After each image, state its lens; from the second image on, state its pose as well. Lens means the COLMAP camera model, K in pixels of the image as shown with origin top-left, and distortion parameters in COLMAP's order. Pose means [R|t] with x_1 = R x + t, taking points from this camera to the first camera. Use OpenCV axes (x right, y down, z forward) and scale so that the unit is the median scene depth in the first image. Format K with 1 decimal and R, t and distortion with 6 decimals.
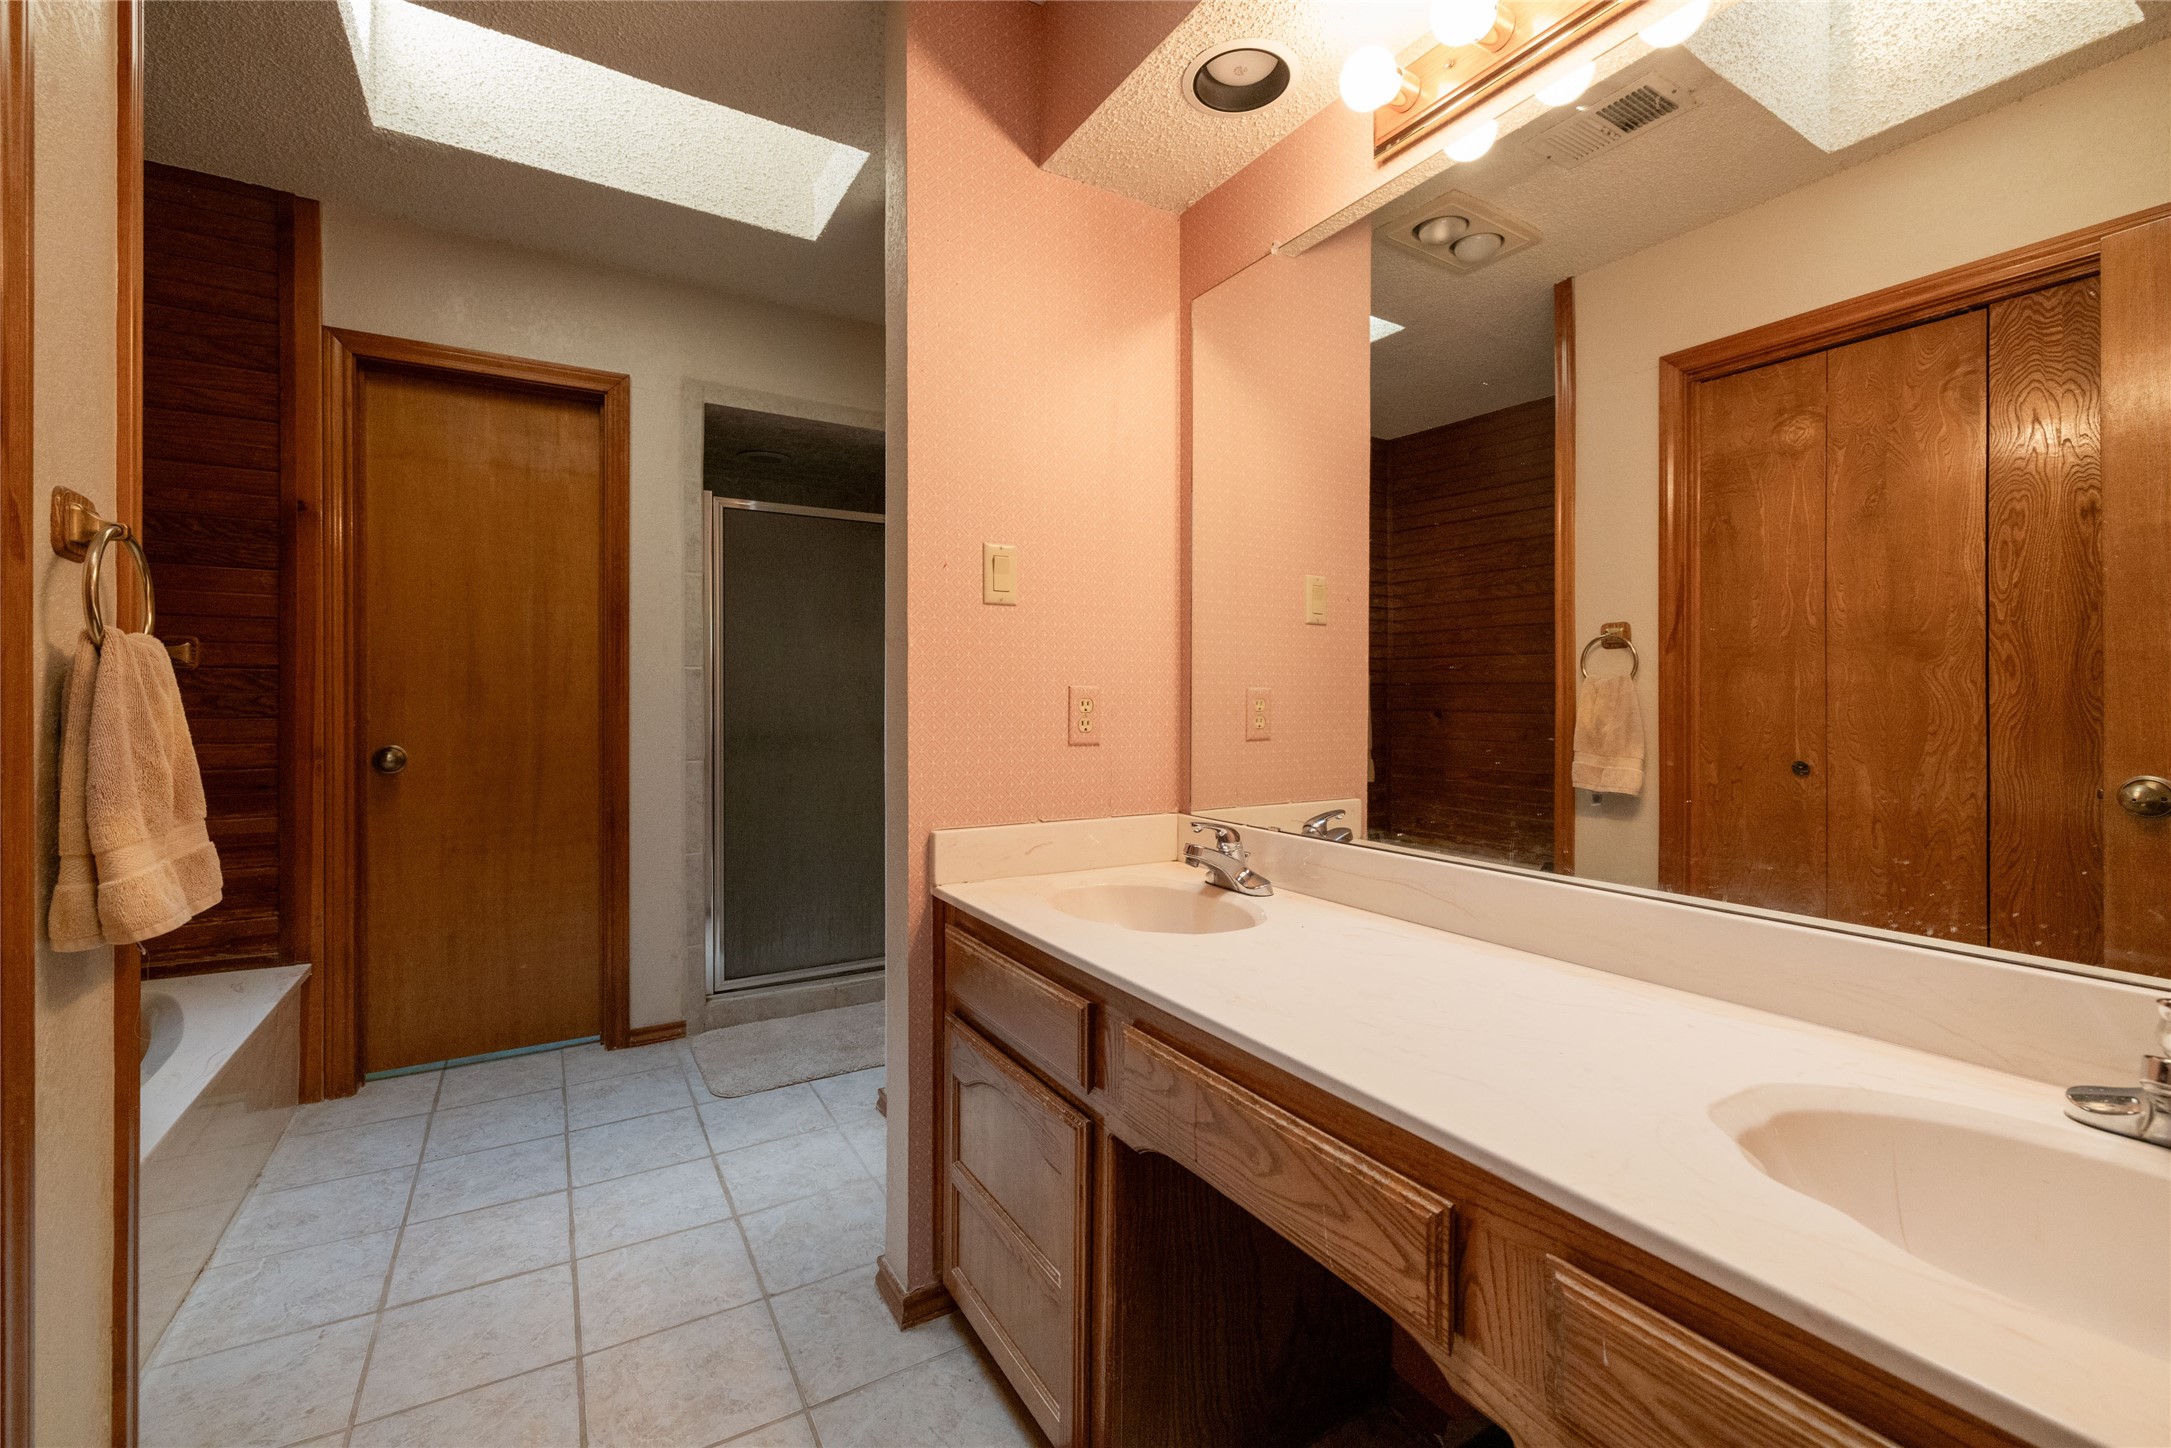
lens RADIAL K [[905.7, 0, 1081.9], [0, 905.7, 701.2], [0, 0, 1]] dist [0.000182, 0.000401]
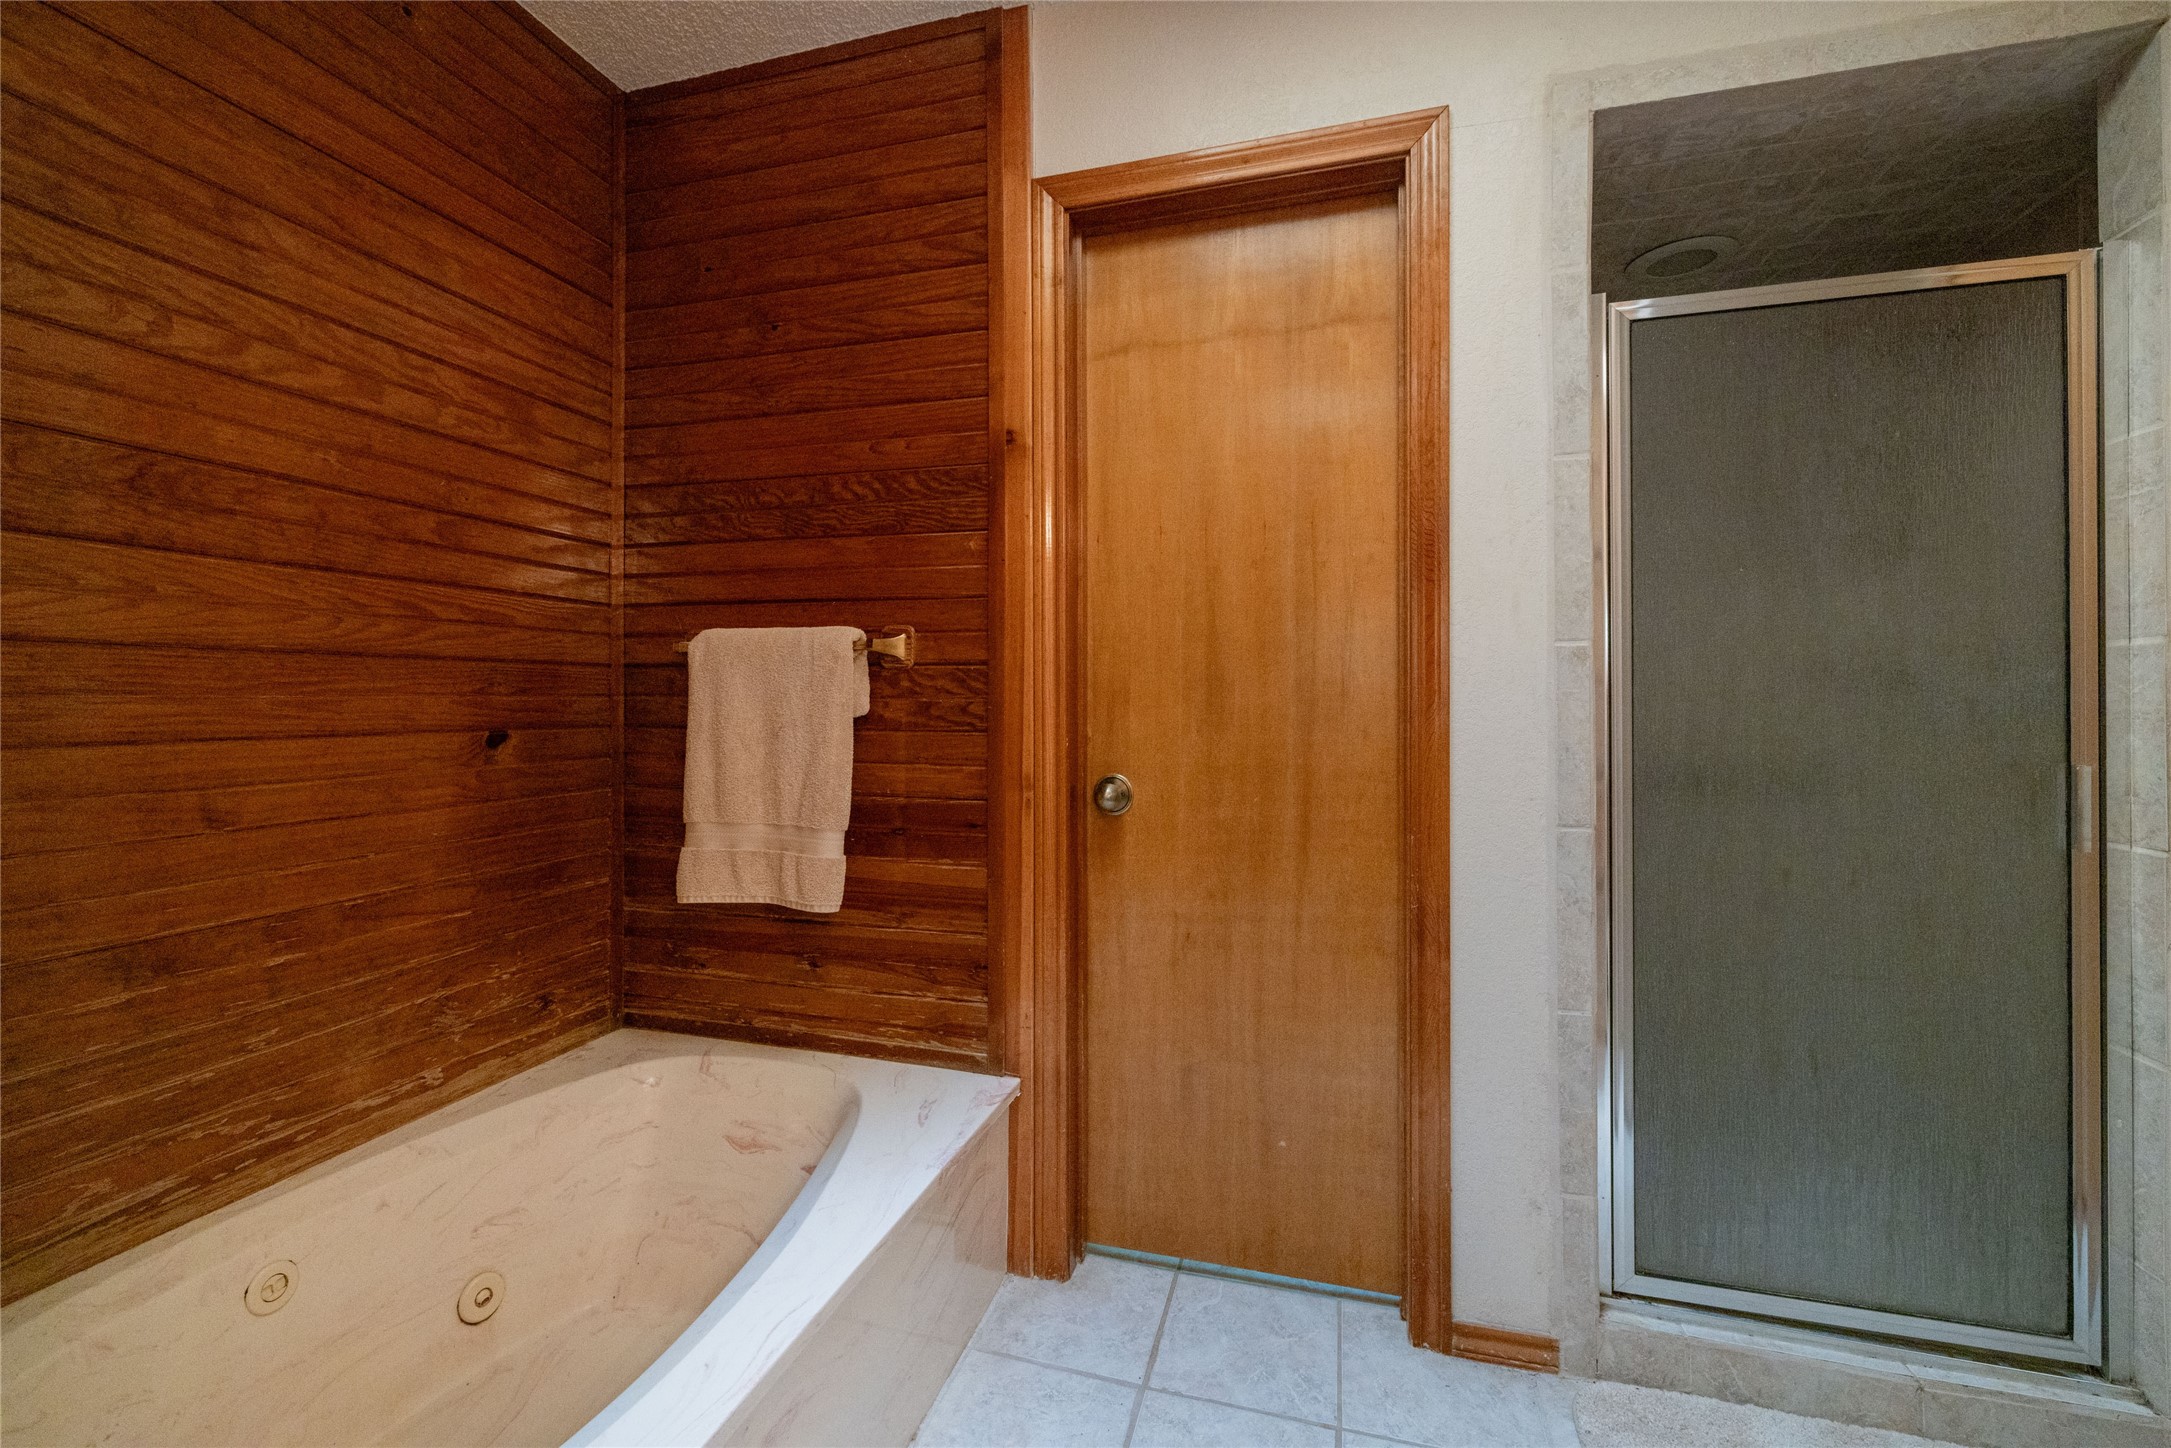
lens RADIAL K [[905.7, 0, 1081.9], [0, 905.7, 701.2], [0, 0, 1]] dist [0.000182, 0.000401]
pose [[0.682408, -0.005052, -0.730954, -0.272921], [-0.000726, 0.999971, -0.007589, -0.000964], [0.730971, 0.005710, 0.682384, 0.505021]]
